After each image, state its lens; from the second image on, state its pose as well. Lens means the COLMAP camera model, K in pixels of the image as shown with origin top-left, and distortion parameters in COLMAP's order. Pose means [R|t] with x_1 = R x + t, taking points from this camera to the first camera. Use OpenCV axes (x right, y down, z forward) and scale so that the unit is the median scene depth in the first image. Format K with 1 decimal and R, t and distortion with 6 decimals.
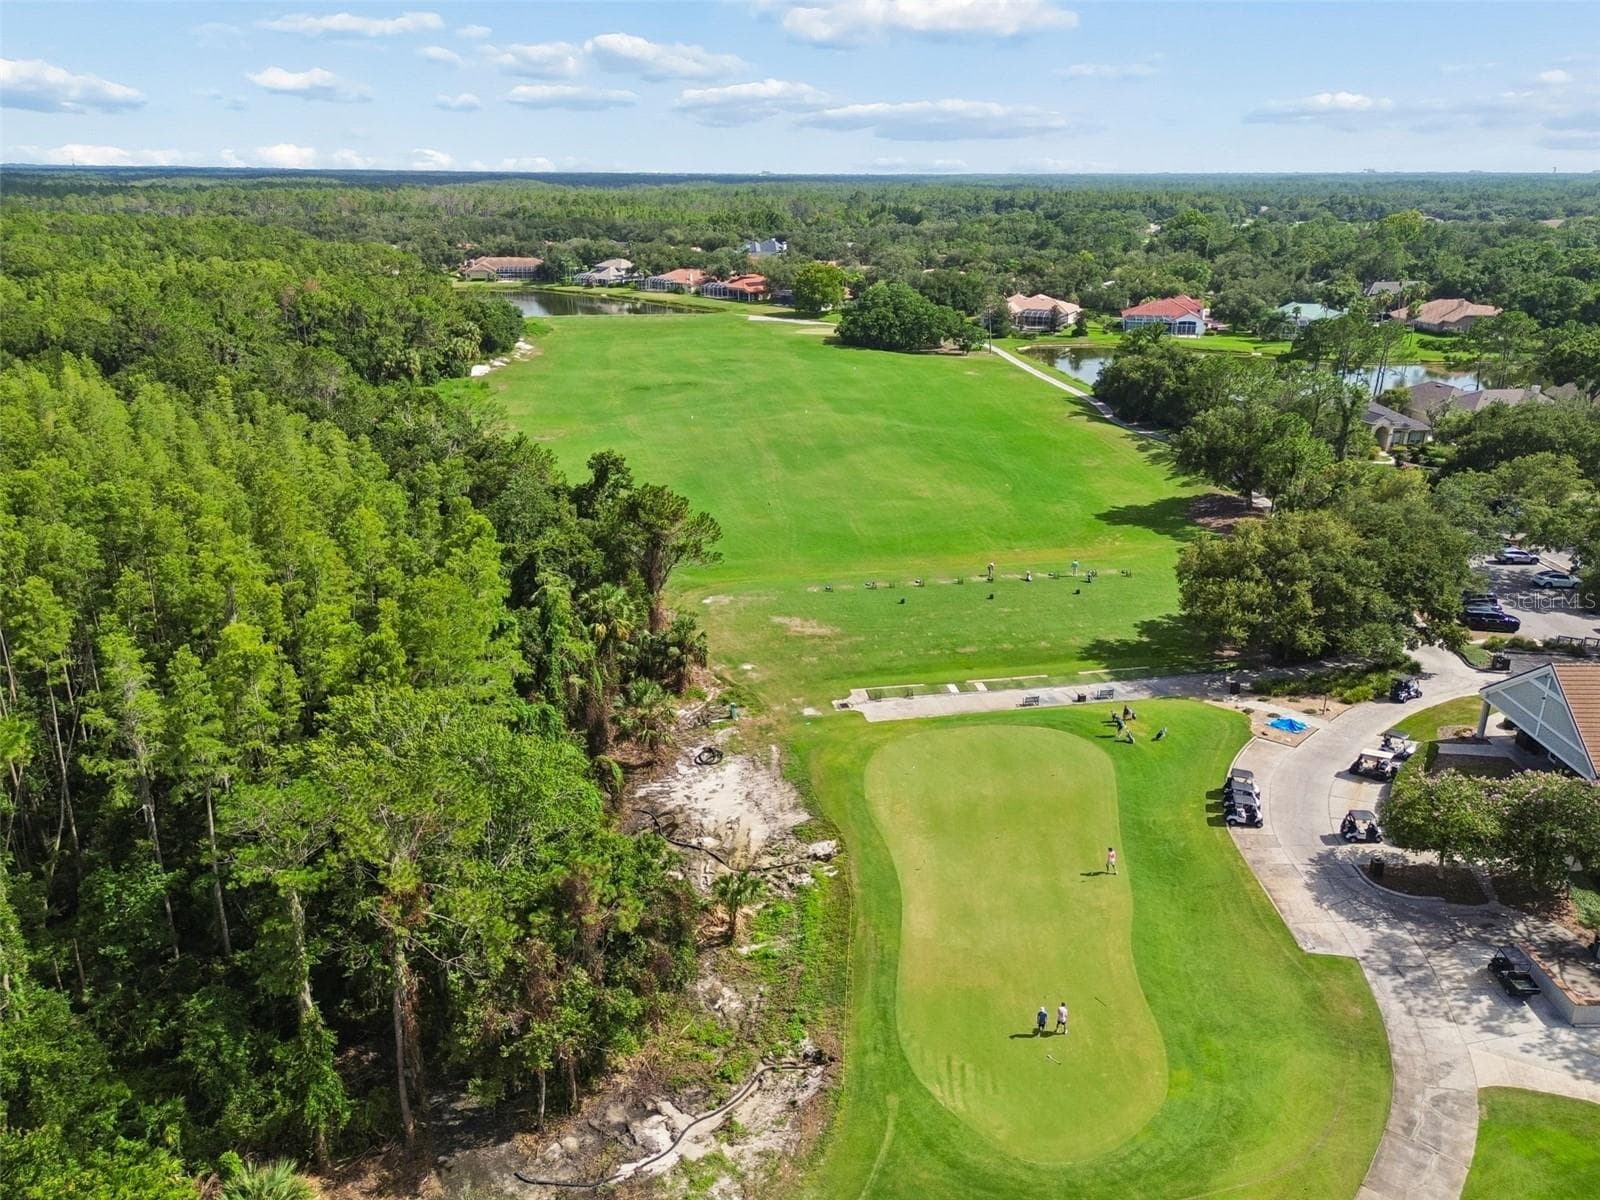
lens RADIAL K [[1158.7, 0, 800.0], [0, 1158.7, 600.0], [0, 0, 1]] dist [0.053262, -0.036641]
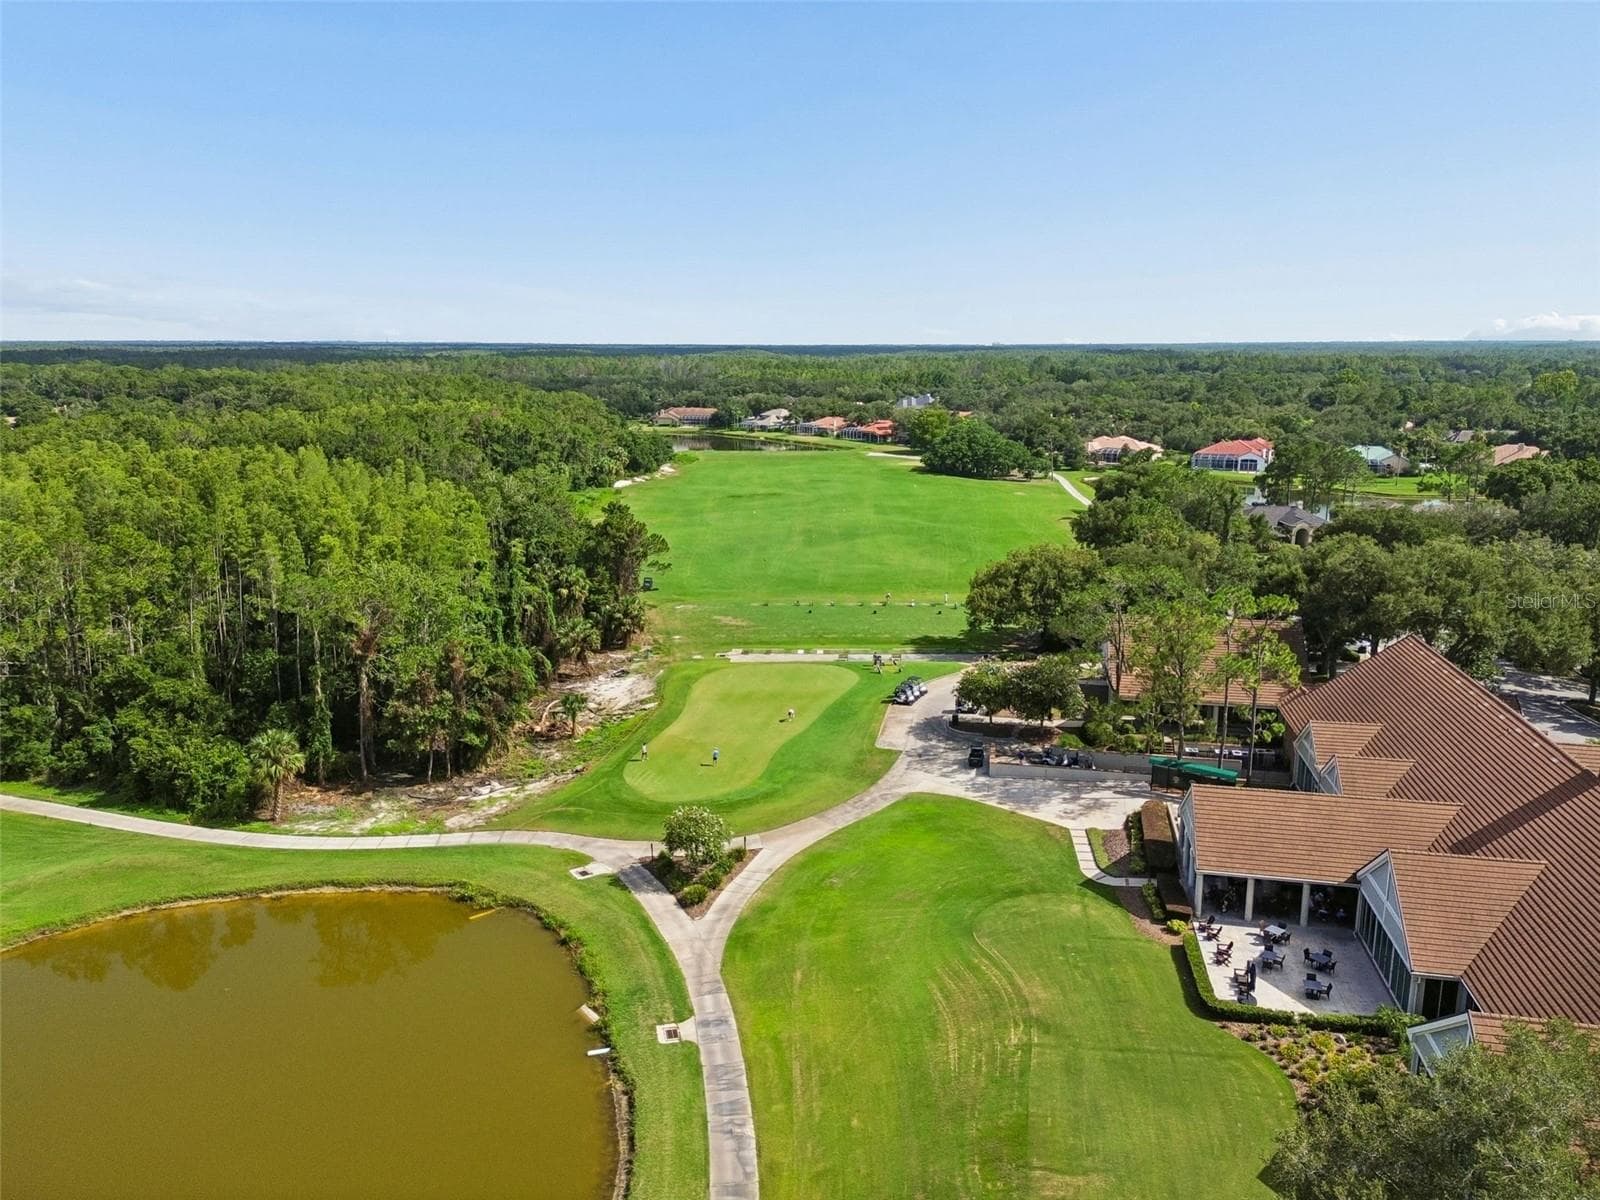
lens RADIAL K [[1158.8, 0, 784.8], [0, 1158.8, 592.0], [0, 0, 1]] dist [0.074096, -0.075551]
pose [[0.978975, 0.038553, -0.200305, 0.132436], [-0.066475, 0.988668, -0.134600, 0.065614], [0.192845, 0.145086, 0.970444, -0.145743]]
